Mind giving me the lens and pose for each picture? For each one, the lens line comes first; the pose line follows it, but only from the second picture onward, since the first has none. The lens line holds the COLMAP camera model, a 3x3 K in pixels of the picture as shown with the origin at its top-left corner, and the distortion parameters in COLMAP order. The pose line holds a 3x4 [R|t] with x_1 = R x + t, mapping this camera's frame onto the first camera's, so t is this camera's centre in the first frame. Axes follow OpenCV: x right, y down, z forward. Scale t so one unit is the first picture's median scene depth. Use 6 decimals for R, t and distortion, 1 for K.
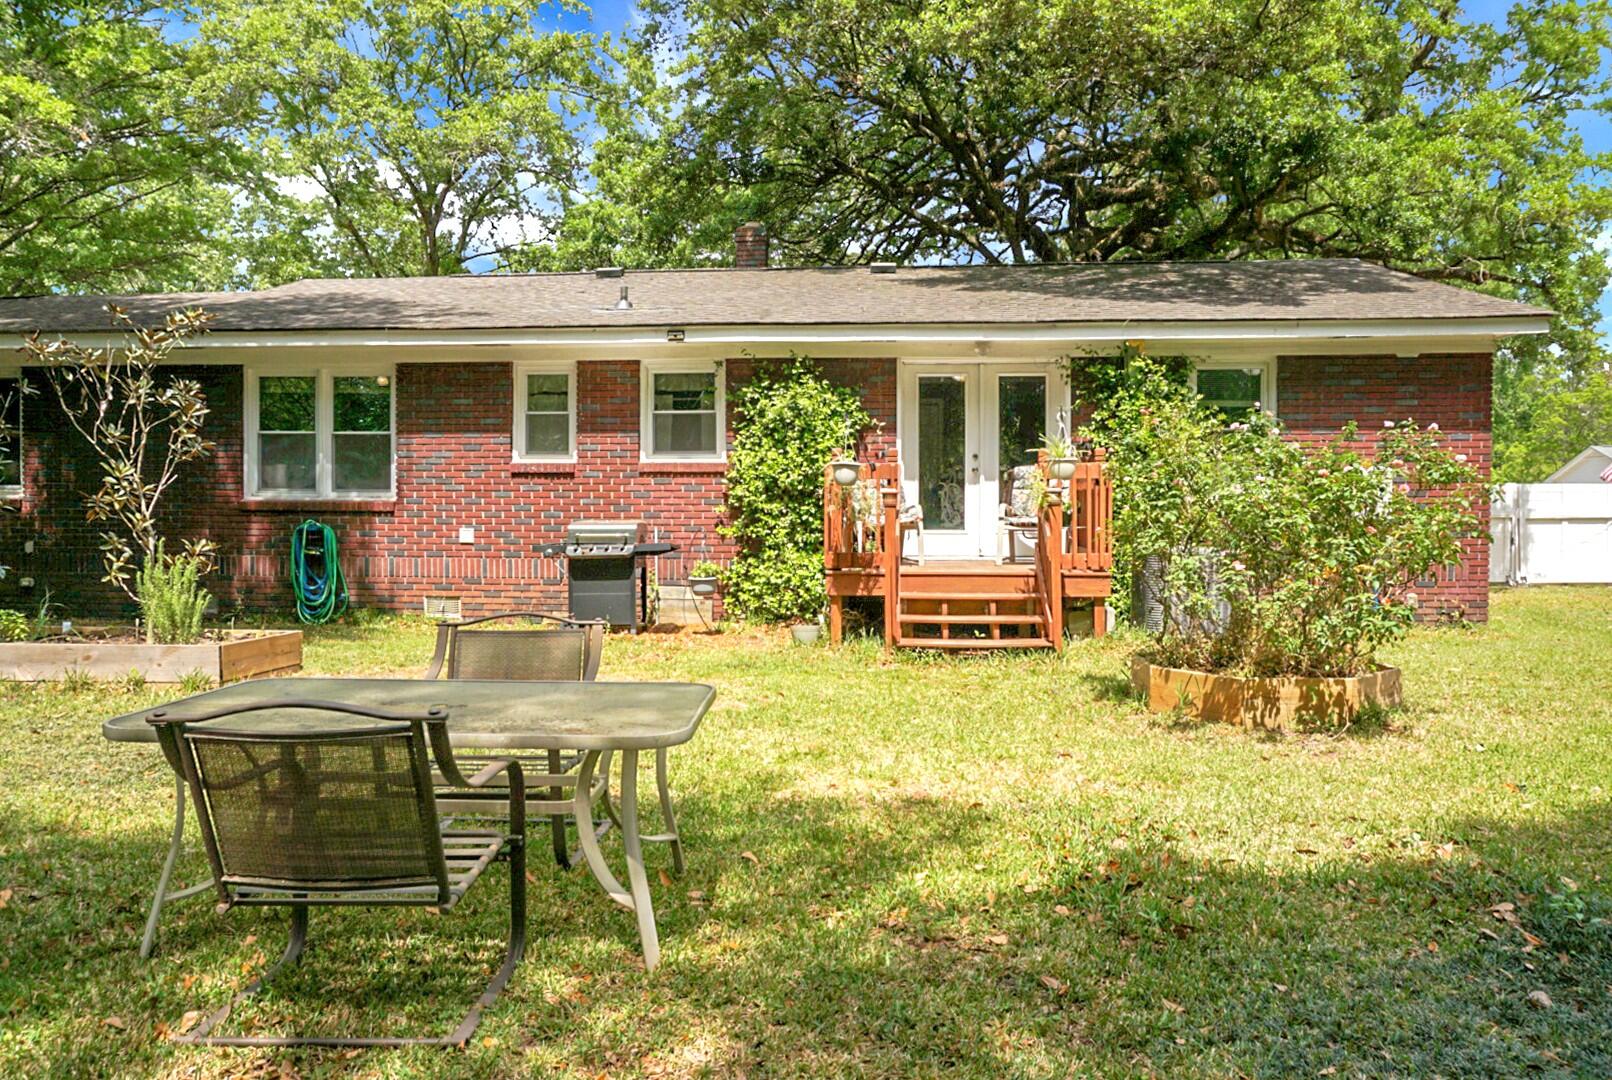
lens RADIAL K [[1180.4, 0, 803.5], [0, 1180.4, 531.9], [0, 0, 1]] dist [-0.038146, -0.001159]
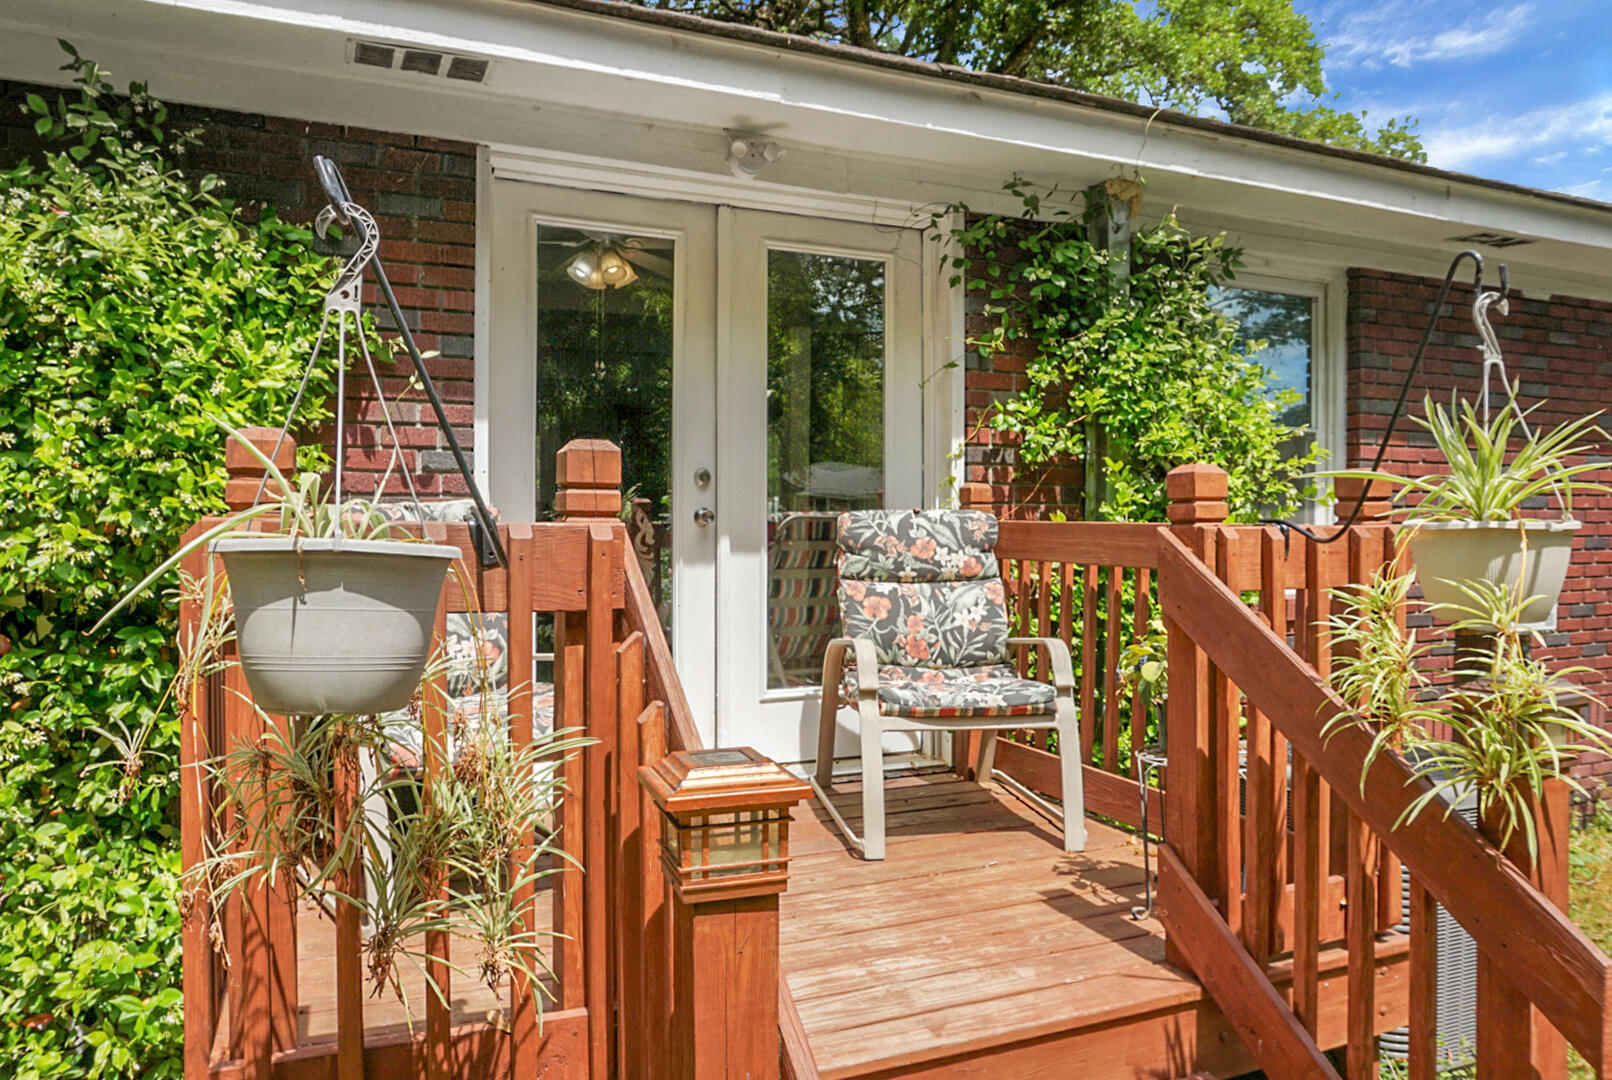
lens RADIAL K [[1180.4, 0, 807.3], [0, 1180.4, 540.1], [0, 0, 1]] dist [-0.038146, -0.001159]
pose [[0.887497, -0.000531, 0.460813, 0.016932], [0.003065, 0.999984, -0.004751, -0.046296], [-0.460803, 0.005629, 0.887485, 0.712231]]
